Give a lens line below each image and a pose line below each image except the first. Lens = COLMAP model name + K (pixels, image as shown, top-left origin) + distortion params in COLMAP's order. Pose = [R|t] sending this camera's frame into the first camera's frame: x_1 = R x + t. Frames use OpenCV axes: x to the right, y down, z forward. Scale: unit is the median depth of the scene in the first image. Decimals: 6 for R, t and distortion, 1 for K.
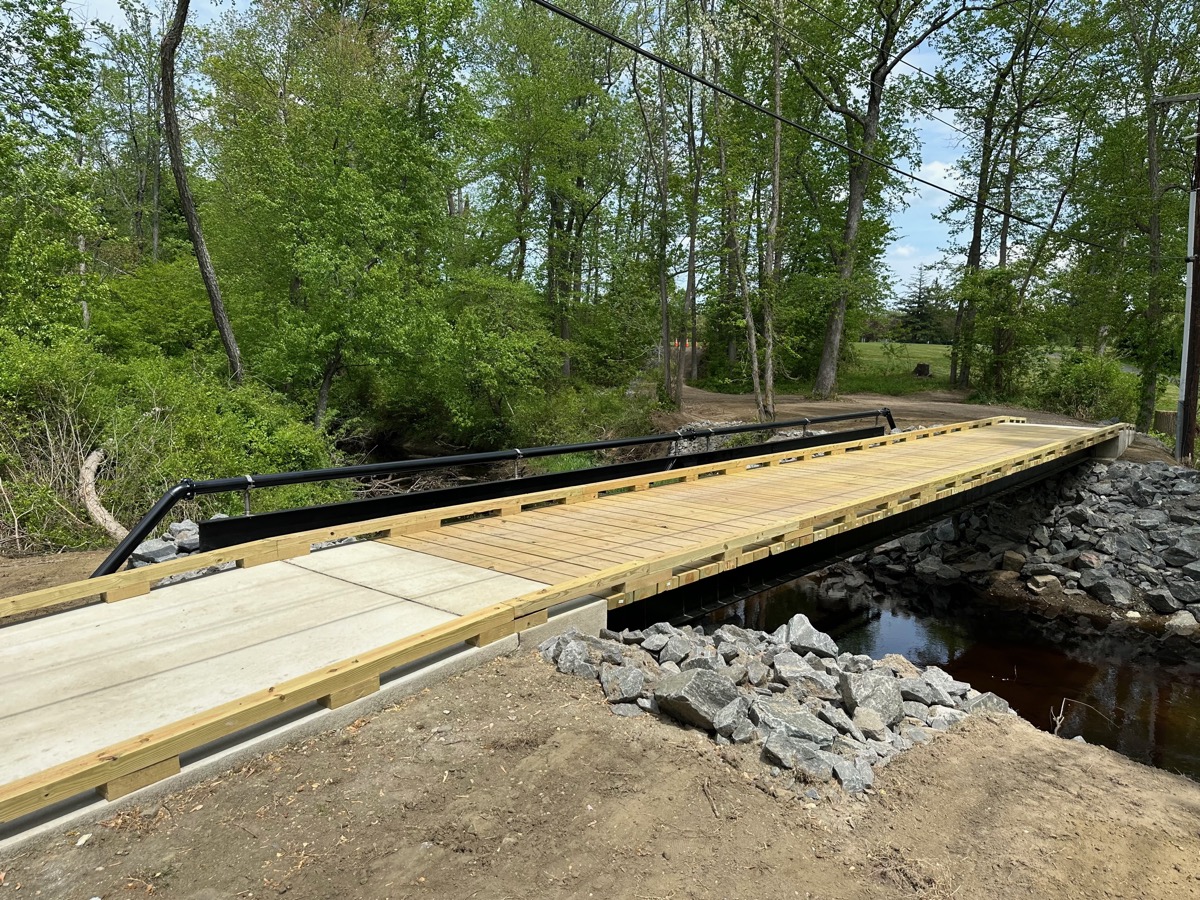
lens RADIAL K [[844.6, 0, 601.1], [0, 844.6, 449.4], [0, 0, 1]] dist [0.079755, -0.074950]
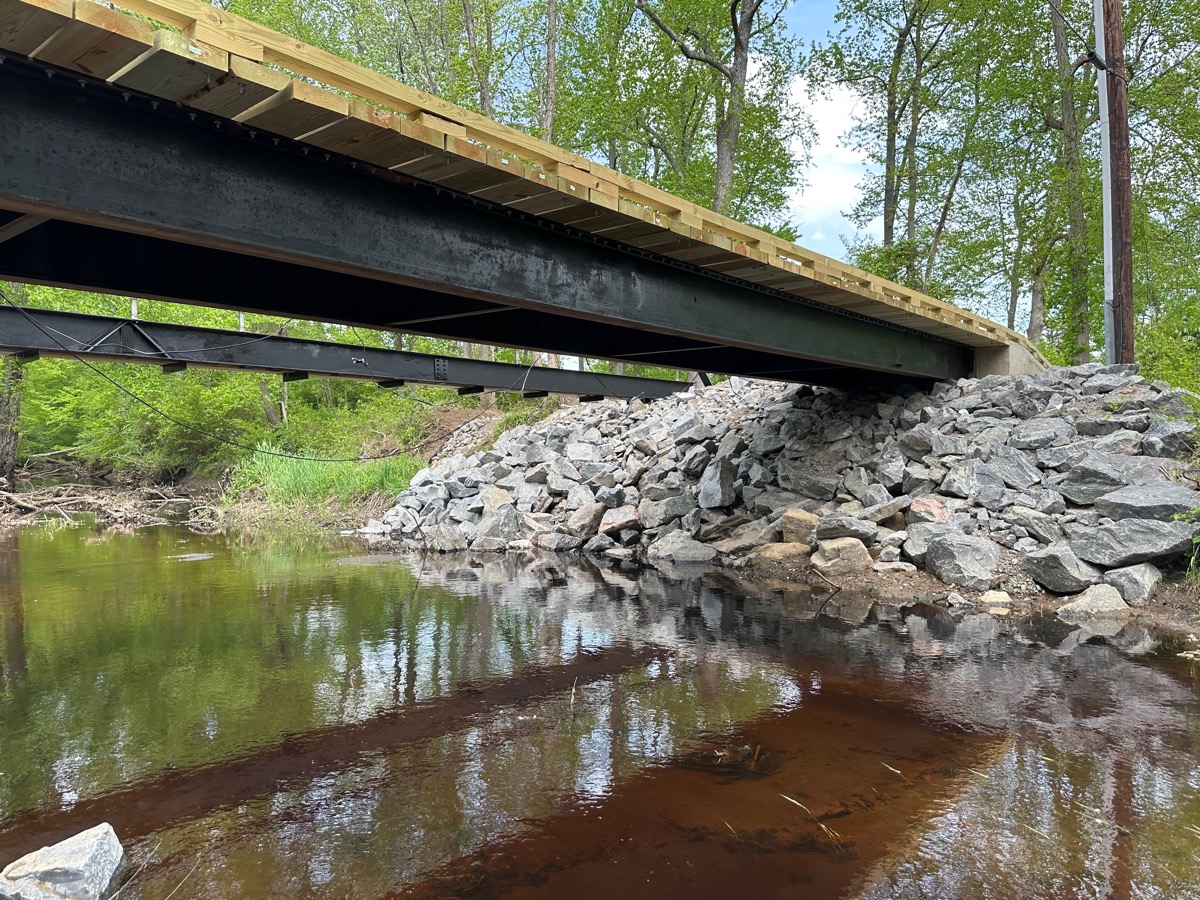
lens RADIAL K [[844.6, 0, 601.1], [0, 844.6, 449.4], [0, 0, 1]] dist [0.079755, -0.074950]
pose [[0.999844, -0.017512, 0.002431, 0.369485], [0.017677, 0.992678, -0.119491, 0.150638], [-0.000320, 0.119516, 0.992832, 0.481924]]
